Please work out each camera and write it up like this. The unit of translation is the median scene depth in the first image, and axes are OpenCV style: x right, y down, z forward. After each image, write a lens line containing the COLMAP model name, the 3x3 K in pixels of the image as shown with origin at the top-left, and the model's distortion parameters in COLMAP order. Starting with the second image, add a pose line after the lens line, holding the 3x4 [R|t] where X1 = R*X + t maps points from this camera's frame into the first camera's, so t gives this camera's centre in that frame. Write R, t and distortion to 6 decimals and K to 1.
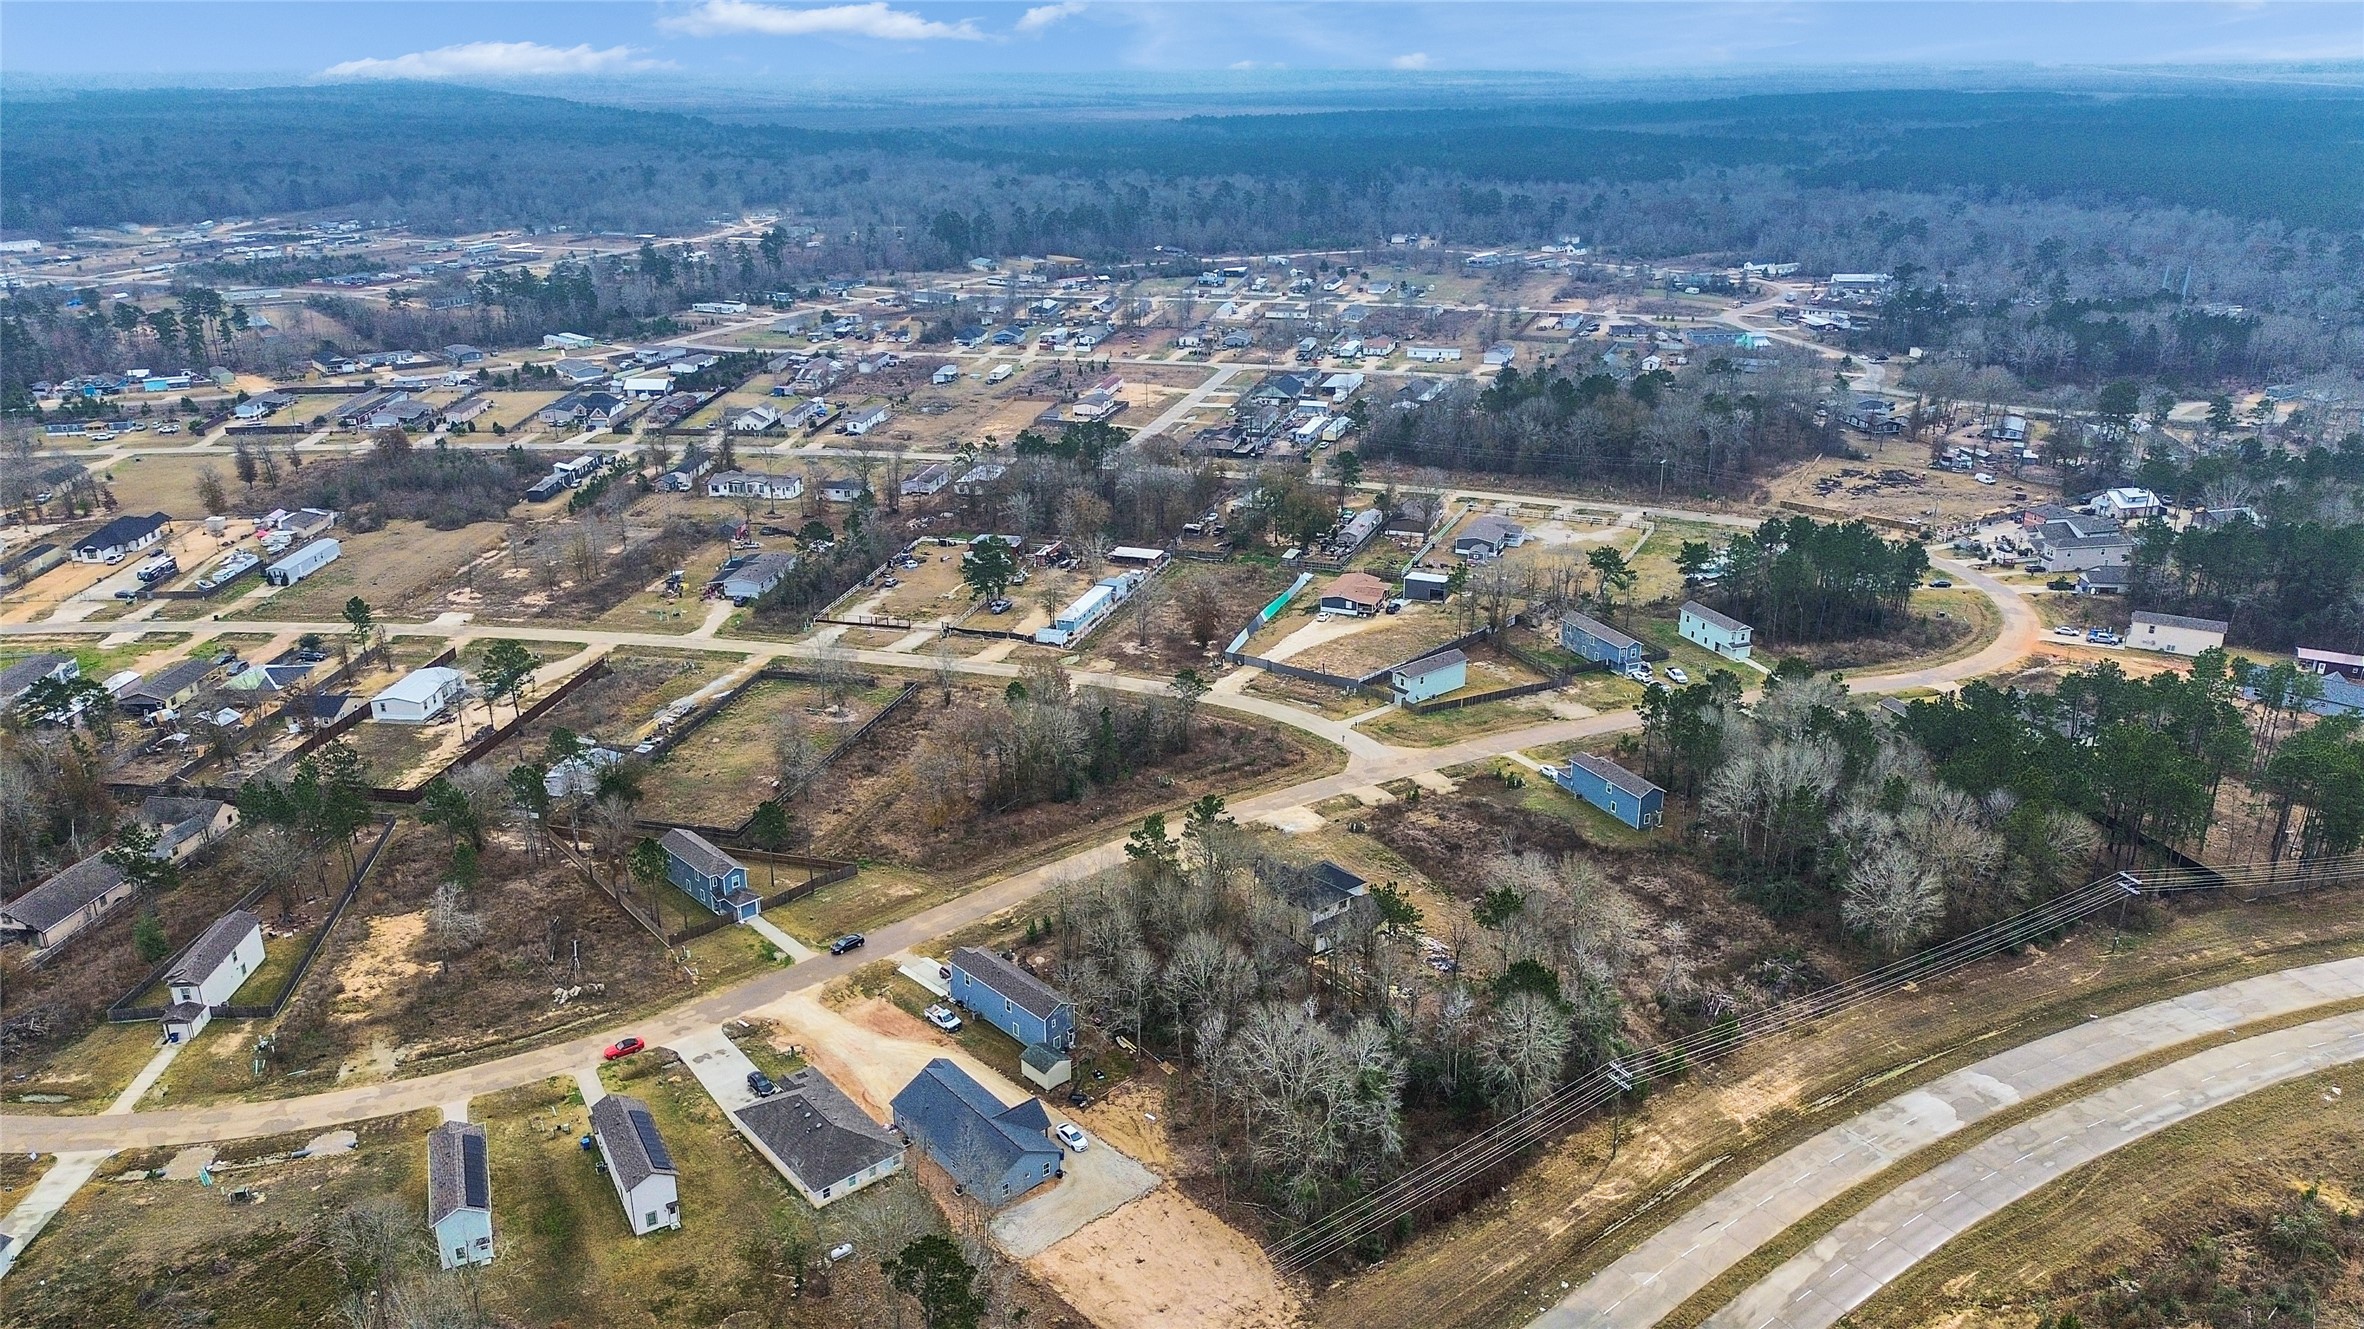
lens RADIAL K [[1659.9, 0, 1188.5], [0, 1659.9, 661.6], [0, 0, 1]] dist [0.058009, -0.058949]
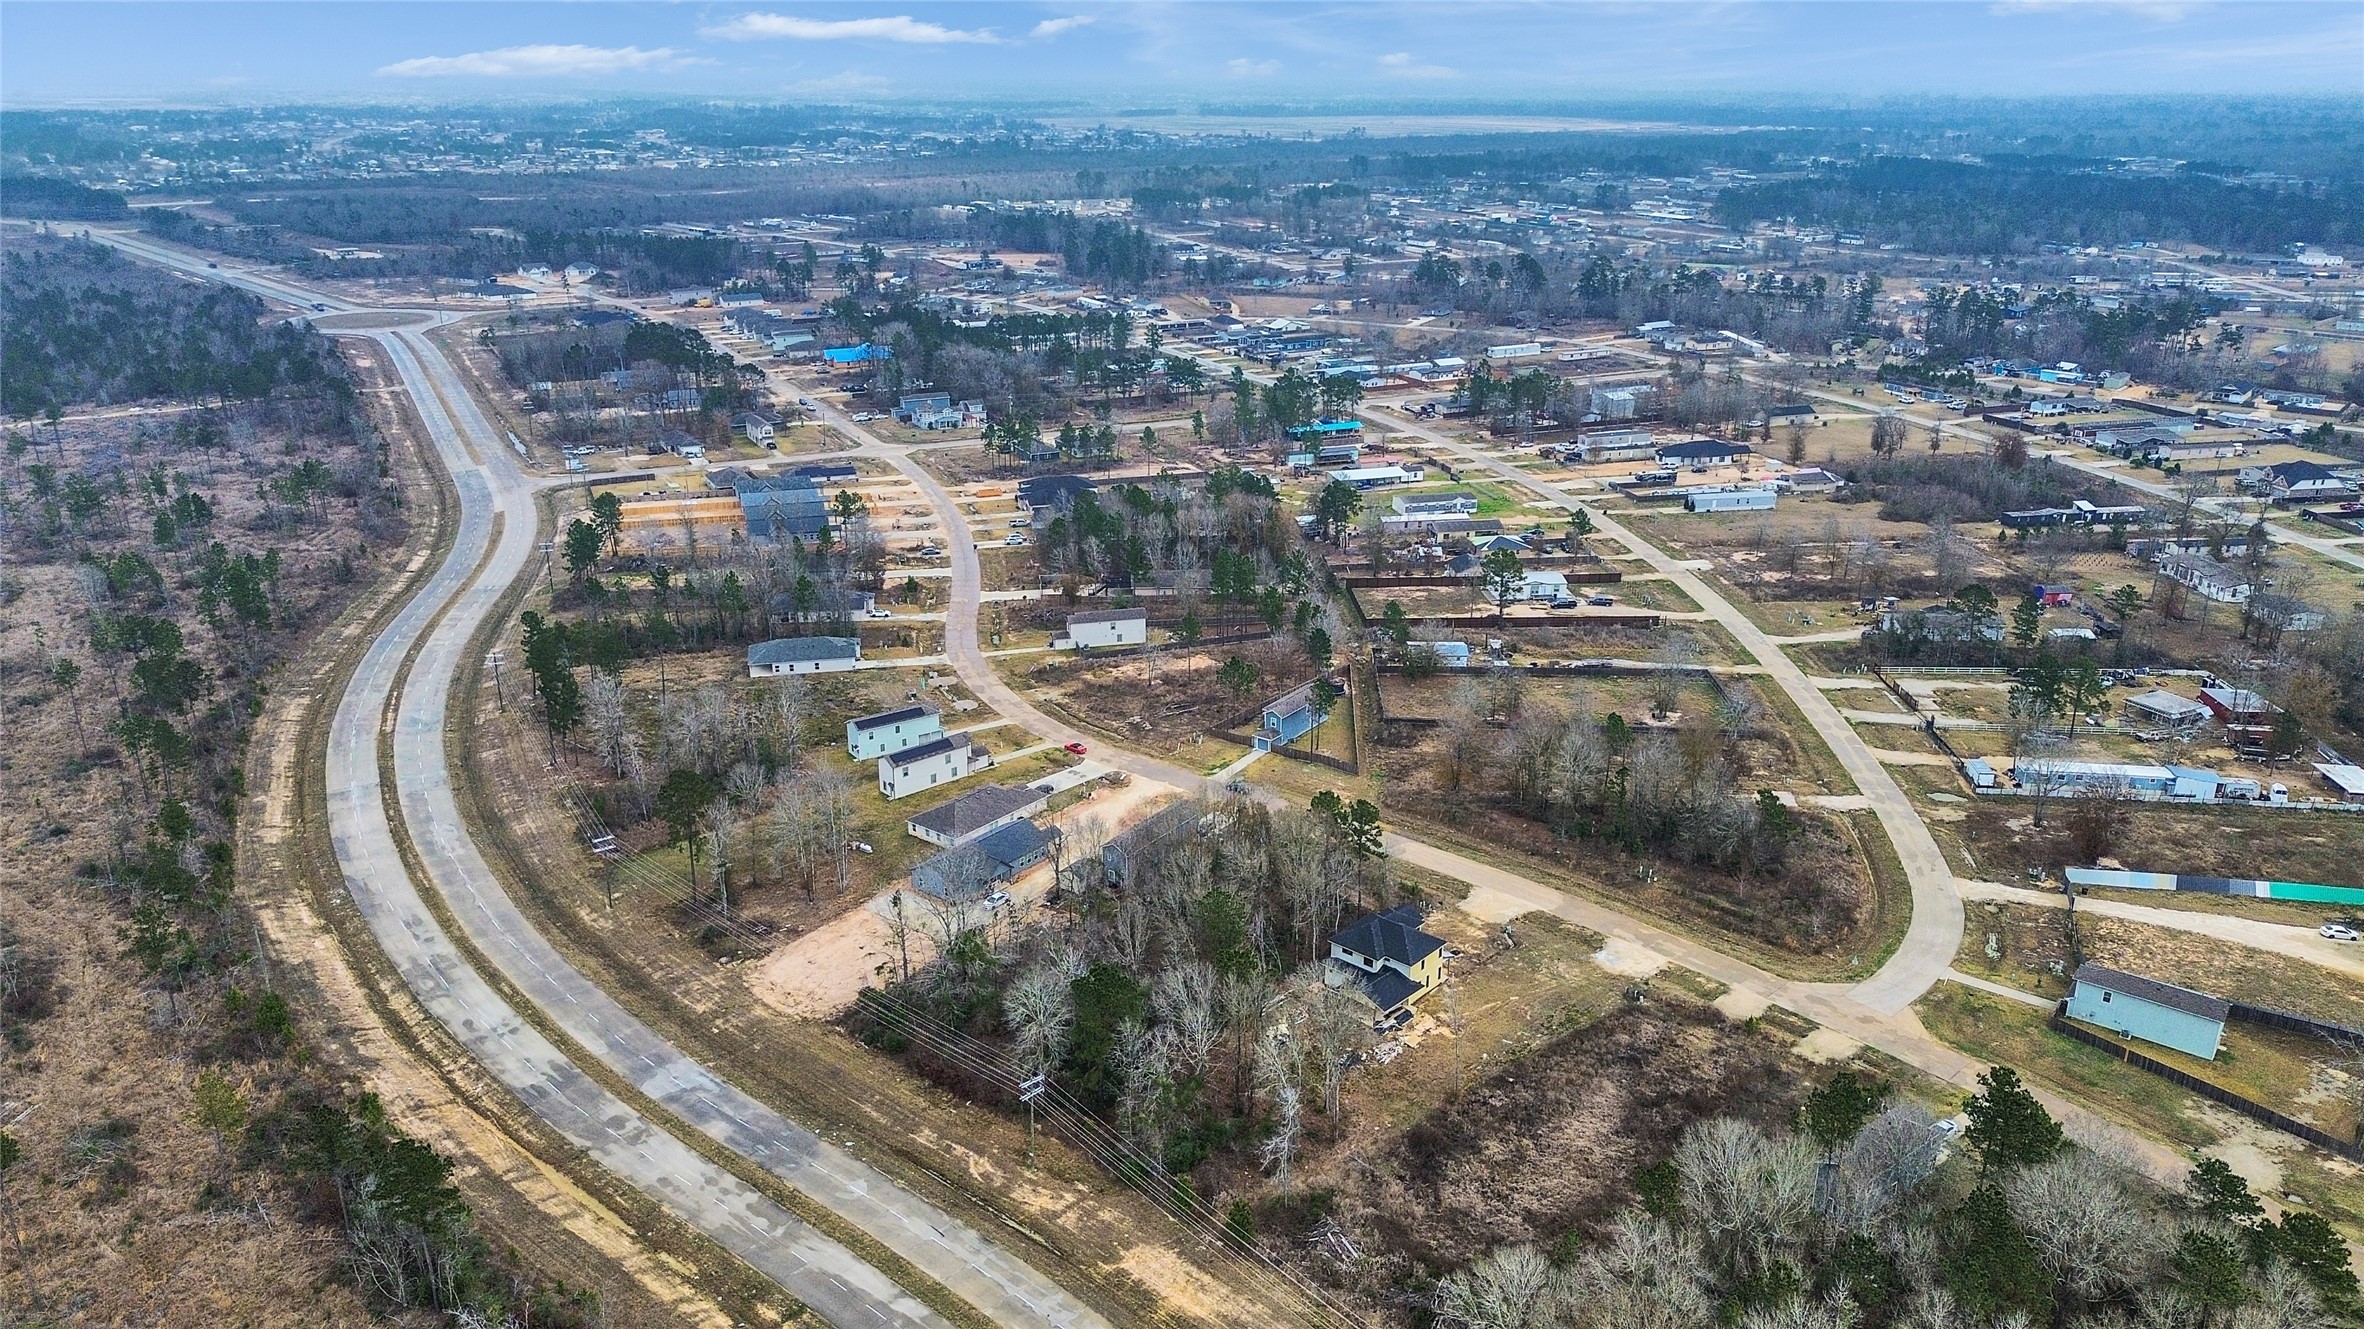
lens RADIAL K [[1659.9, 0, 1185.7], [0, 1659.9, 681.7], [0, 0, 1]] dist [0.058009, -0.058949]
pose [[0.191252, 0.342958, -0.919675, 0.738023], [-0.343776, 0.901027, 0.264514, -0.175889], [0.919370, 0.265574, 0.290224, 0.490727]]
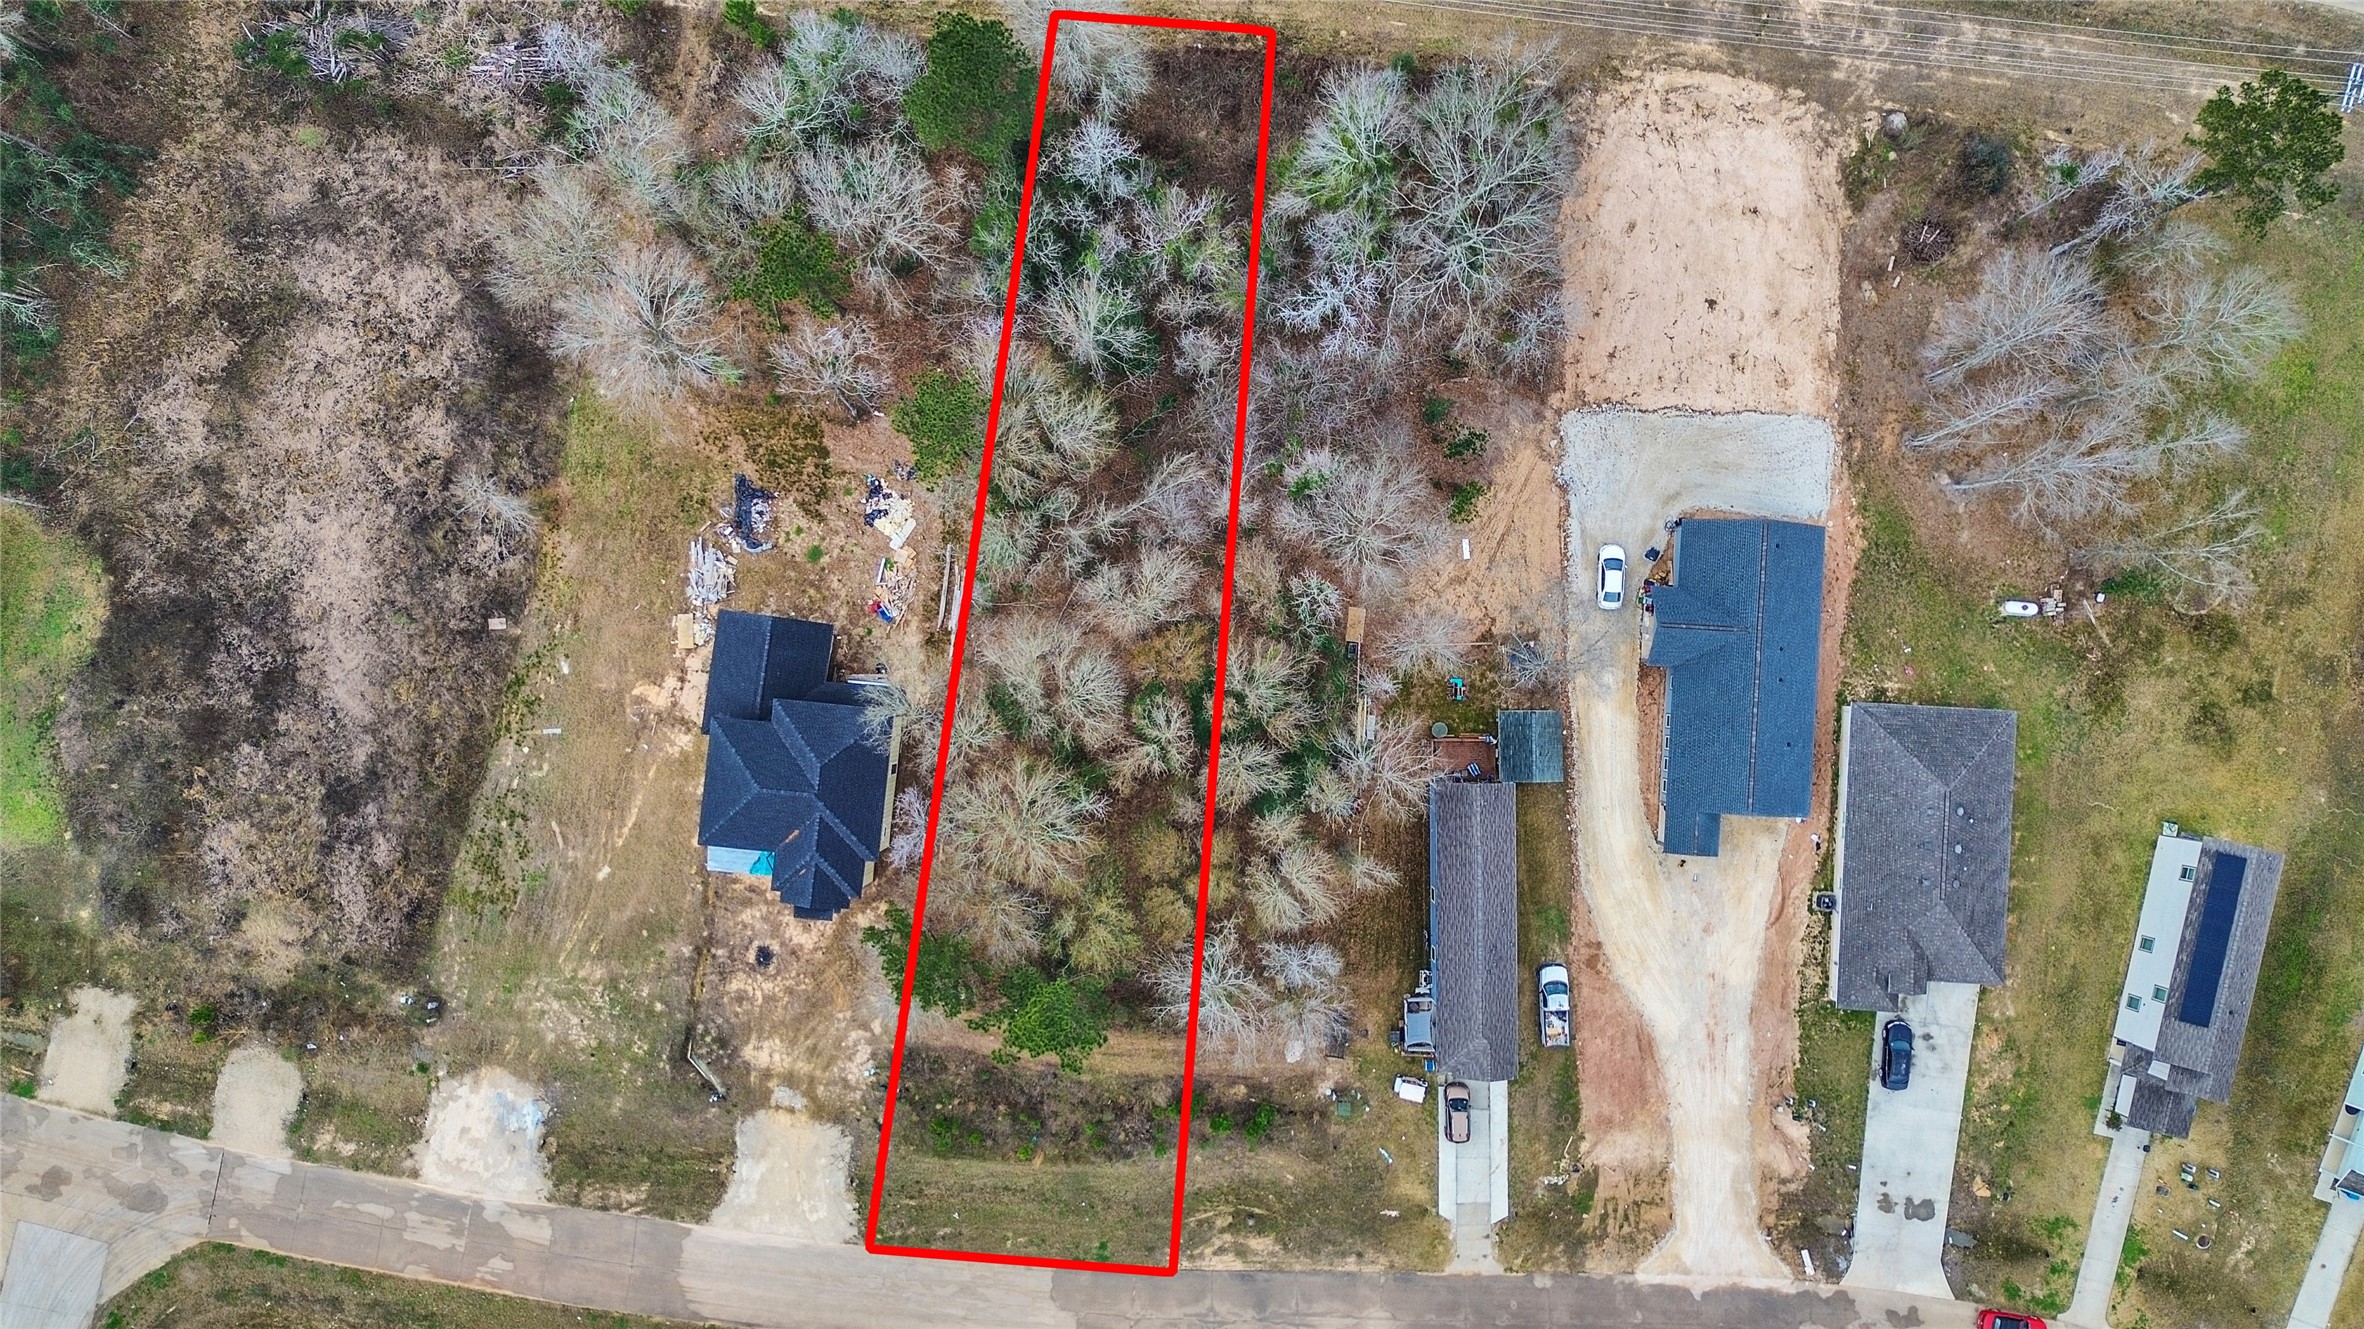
lens RADIAL K [[1659.9, 0, 1181.7], [0, 1659.9, 676.7], [0, 0, 1]] dist [0.058009, -0.058949]
pose [[-0.723750, -0.689944, 0.012752, 0.008928], [0.246506, -0.241236, 0.938637, -0.240973], [-0.644531, 0.682483, 0.344670, 0.625055]]
